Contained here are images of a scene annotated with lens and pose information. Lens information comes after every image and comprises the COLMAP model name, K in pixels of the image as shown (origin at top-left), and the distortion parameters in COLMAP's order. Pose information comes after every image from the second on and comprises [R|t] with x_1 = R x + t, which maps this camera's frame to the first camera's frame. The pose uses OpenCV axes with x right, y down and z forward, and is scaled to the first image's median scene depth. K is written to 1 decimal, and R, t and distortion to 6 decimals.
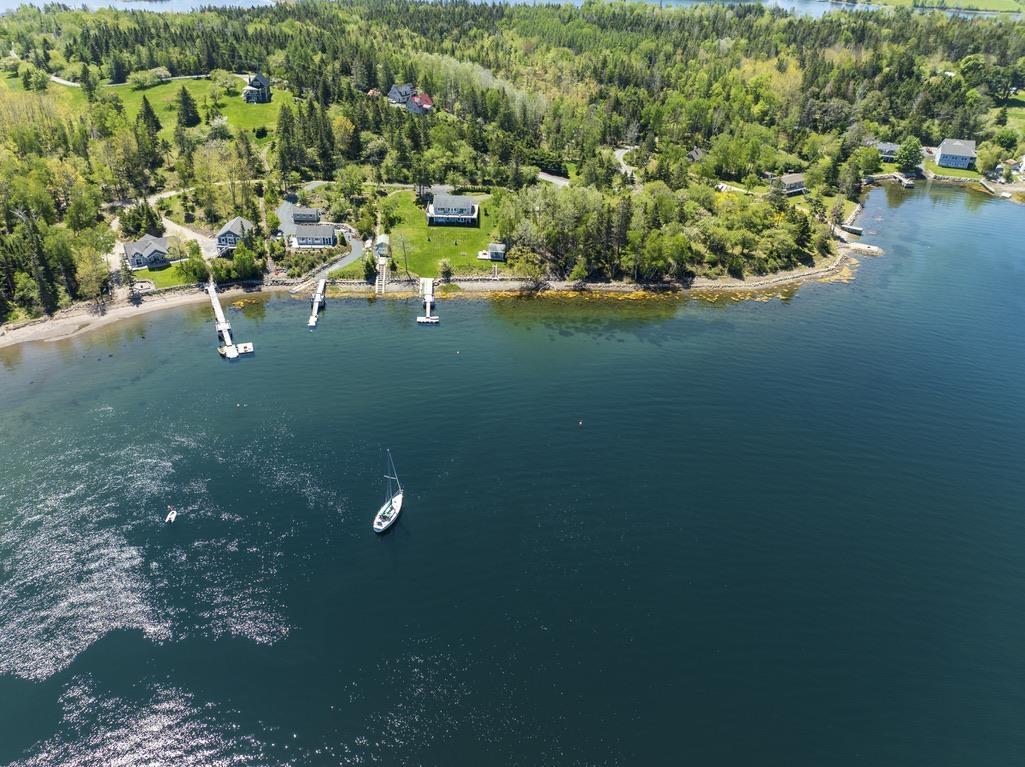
lens RADIAL K [[753.9, 0, 495.2], [0, 753.9, 385.5], [0, 0, 1]] dist [0.000317, -0.003576]
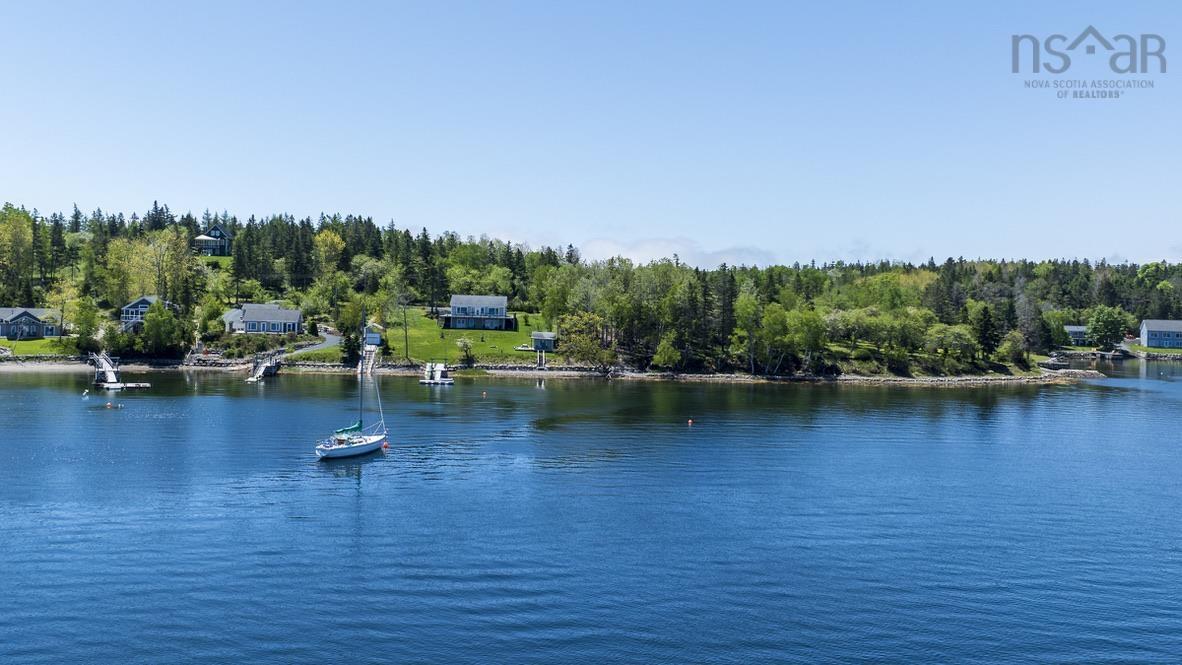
lens RADIAL K [[1076.6, 0, 576.4], [0, 1076.6, 304.5], [0, 0, 1]] dist [0.030551, -0.091565]
pose [[0.999103, 0.006292, 0.041865, -0.008711], [0.016536, 0.852334, -0.522737, 0.296188], [-0.038972, 0.522961, 0.851465, 0.164039]]
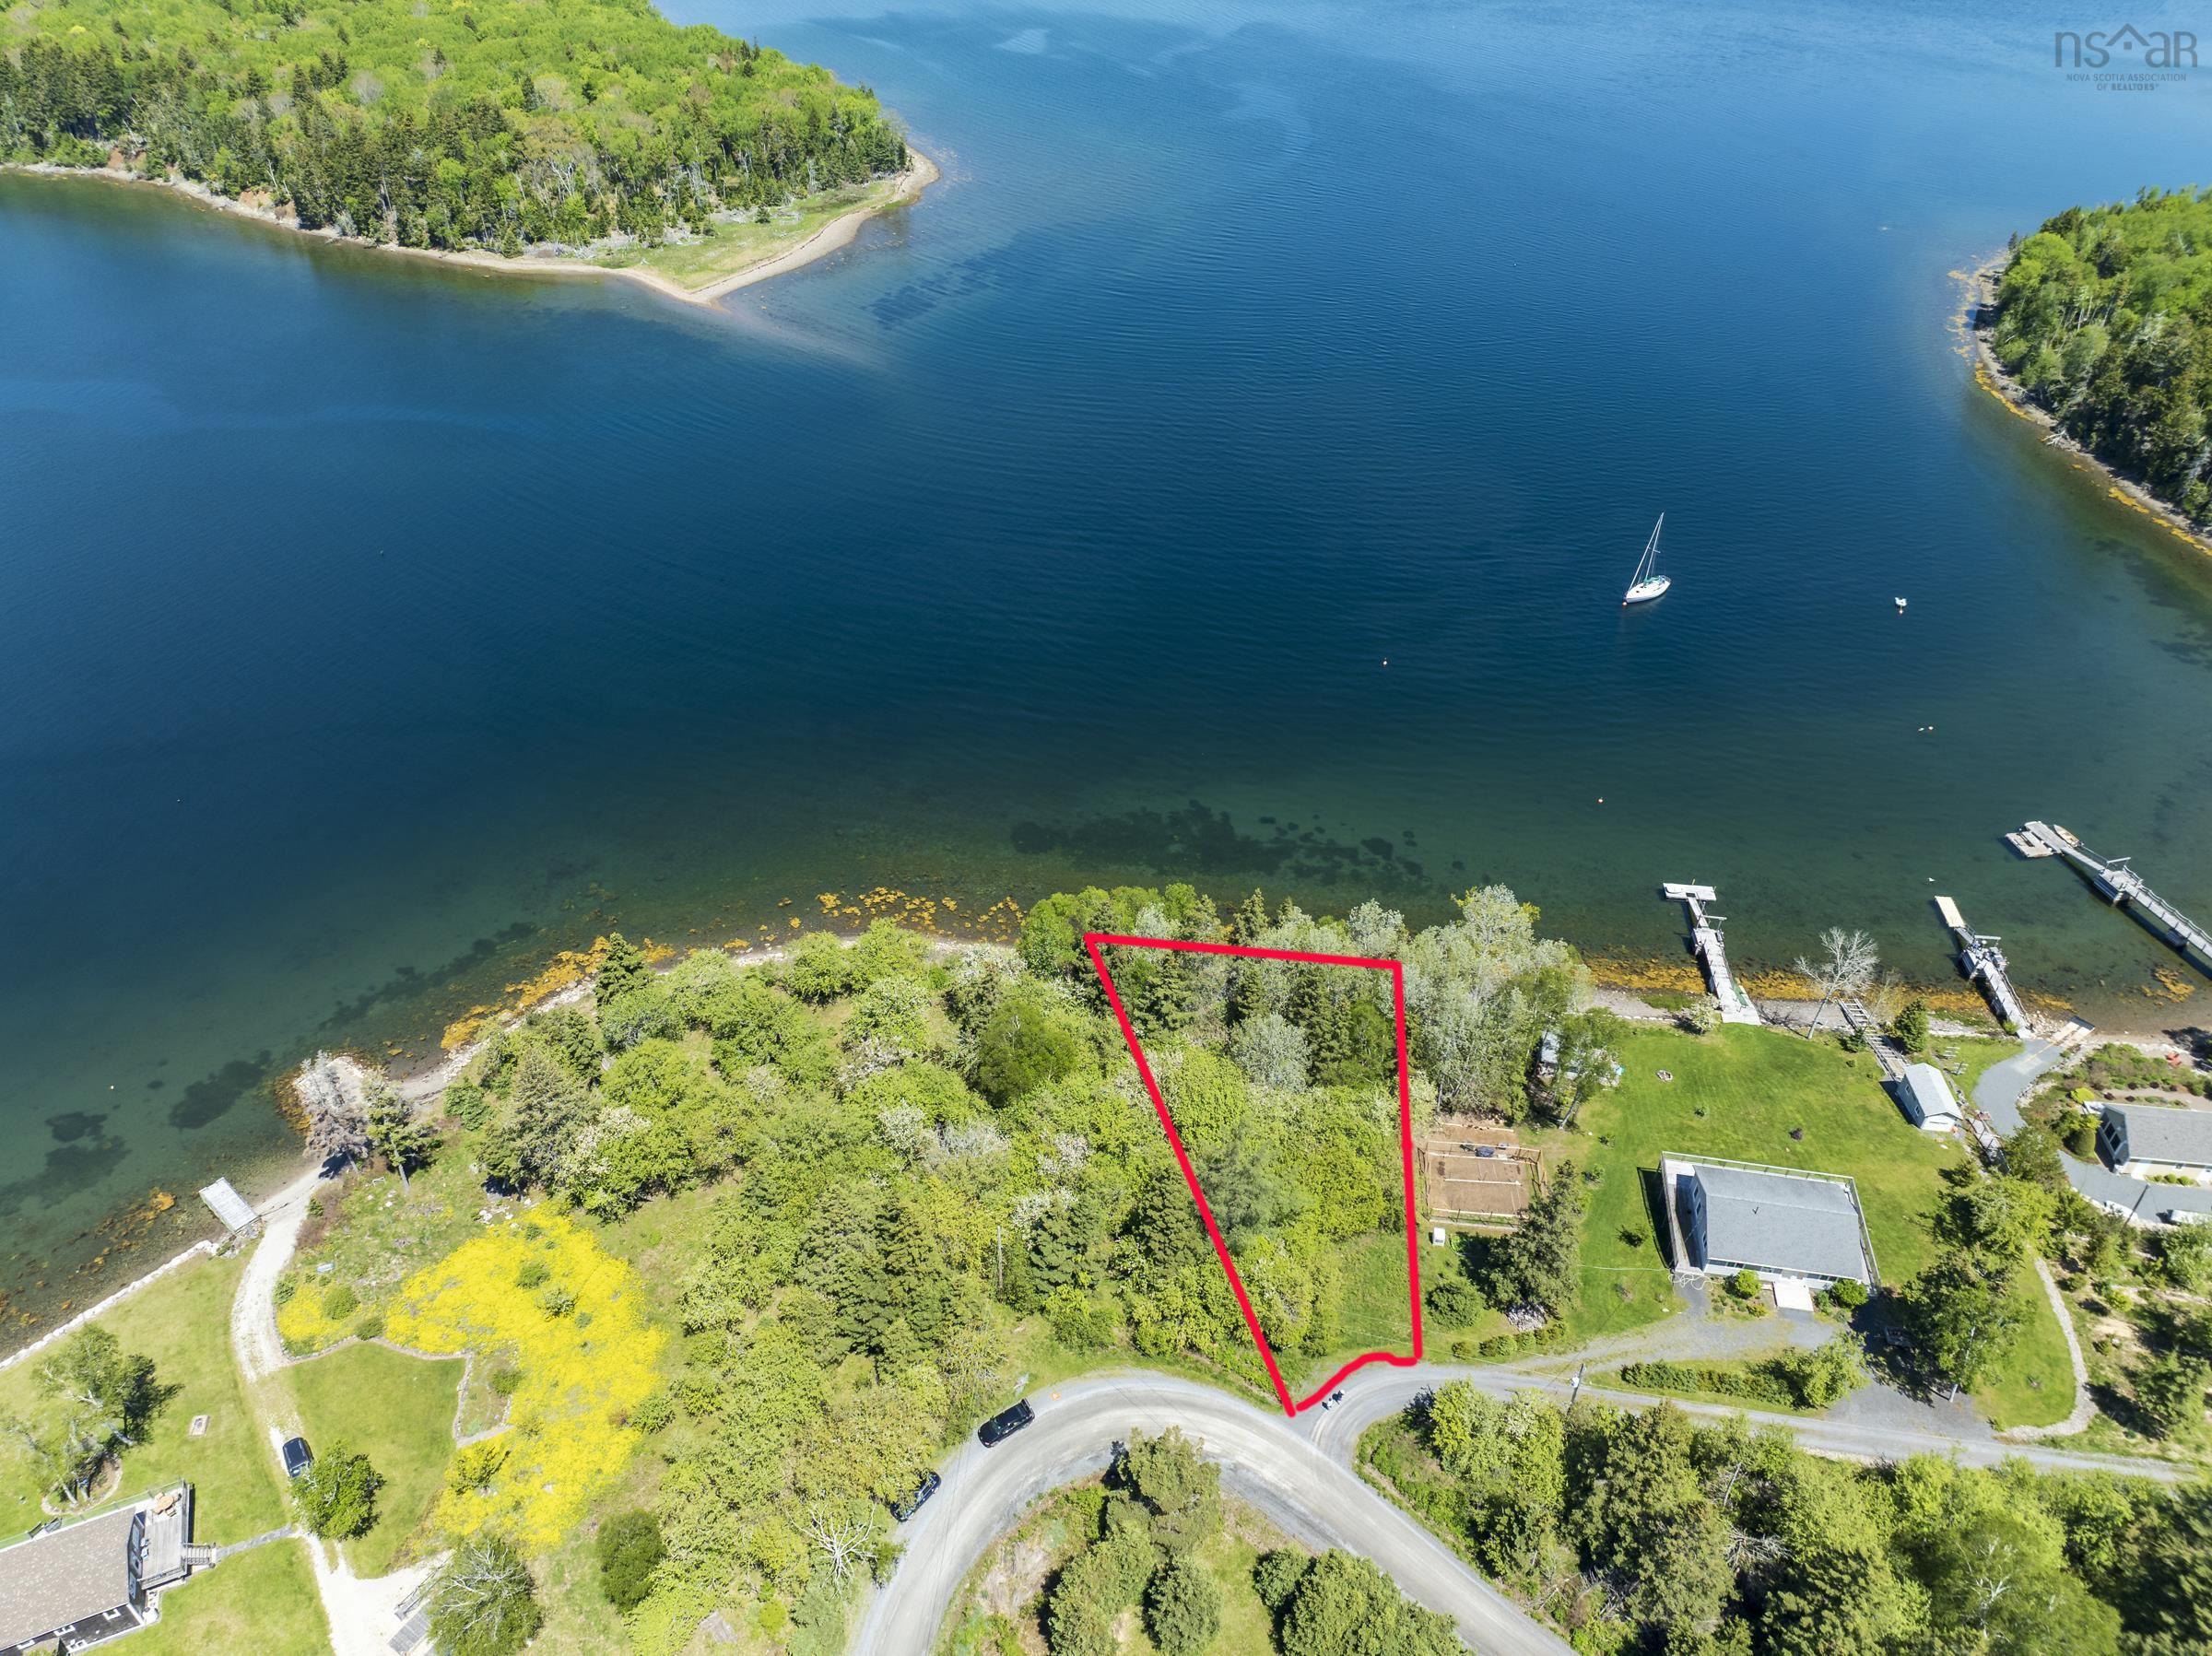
lens RADIAL K [[1576.4, 0, 1105.5], [0, 1576.4, 795.8], [0, 0, 1]] dist [-0.003389, -0.011410]
pose [[-0.987334, -0.117537, 0.106564, 0.141573], [0.056270, 0.368584, 0.927890, -0.881510], [-0.148339, 0.922134, -0.357302, 1.177765]]
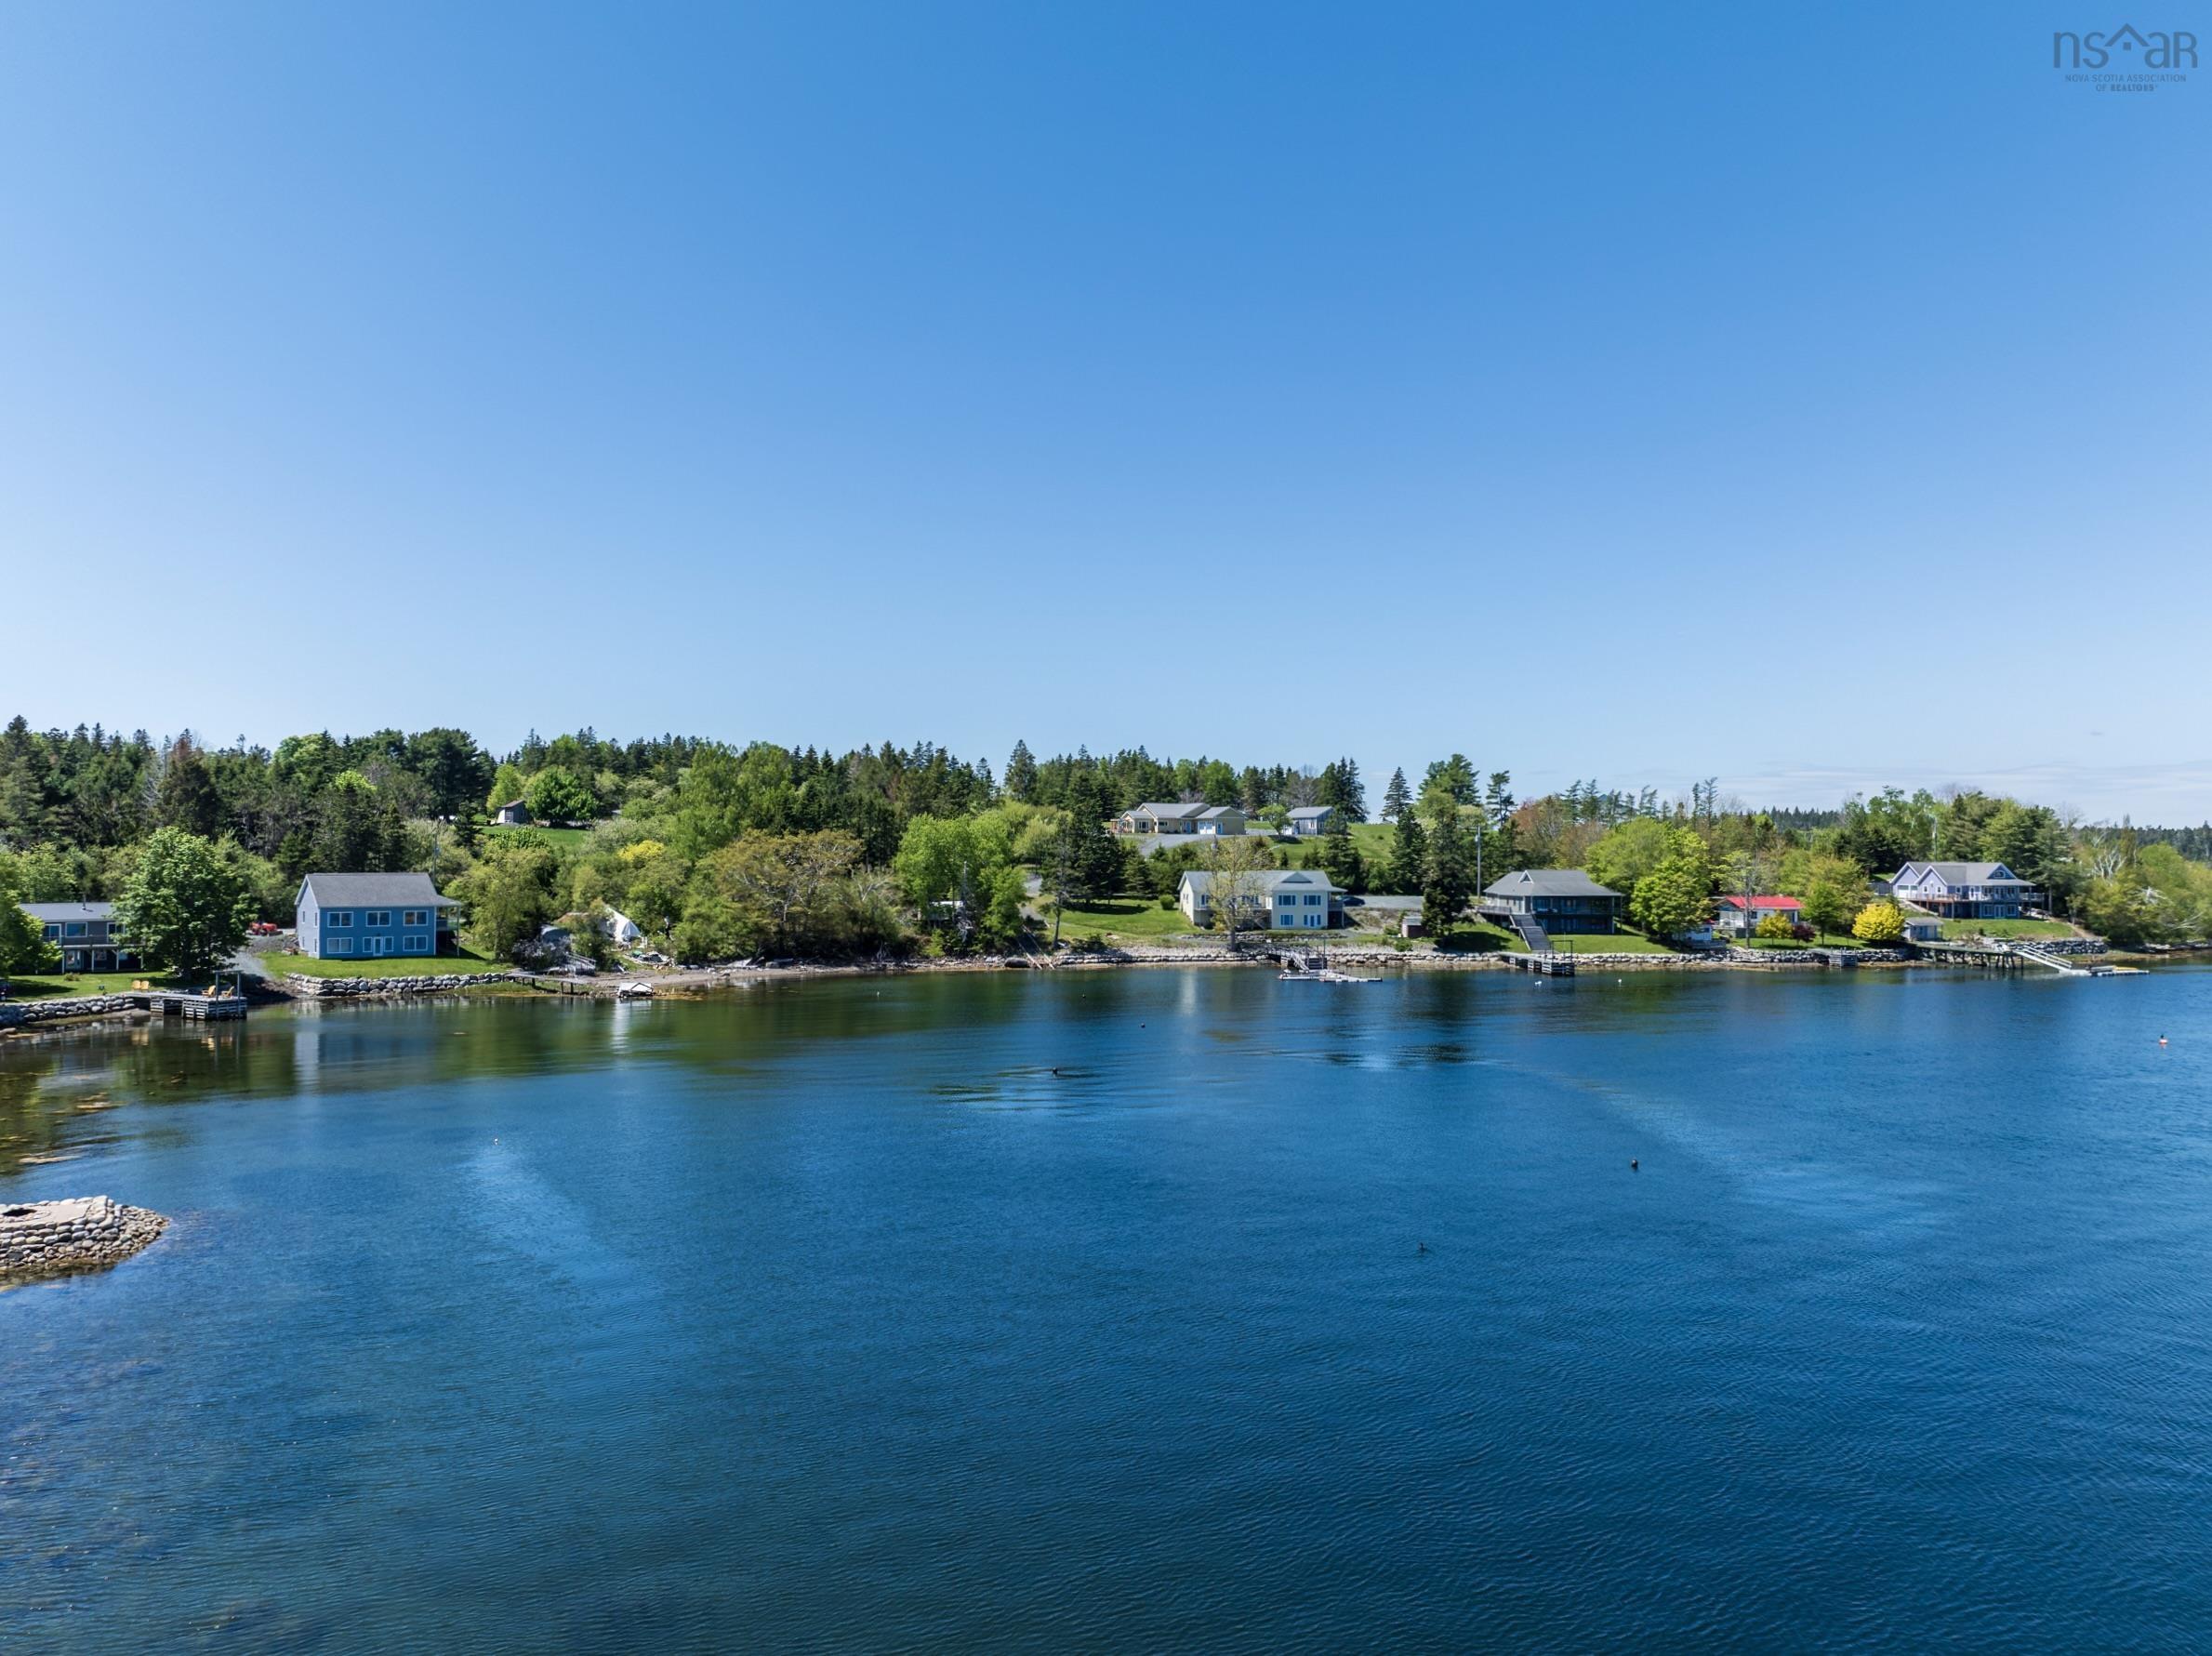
lens RADIAL K [[1595.5, 0, 1110.5], [0, 1595.5, 816.6], [0, 0, 1]] dist [-0.013521, -0.000800]
pose [[0.524842, 0.005827, 0.851179, 0.423301], [0.460990, 0.838686, -0.289990, -0.104456], [-0.715562, 0.544584, 0.437492, 0.835701]]
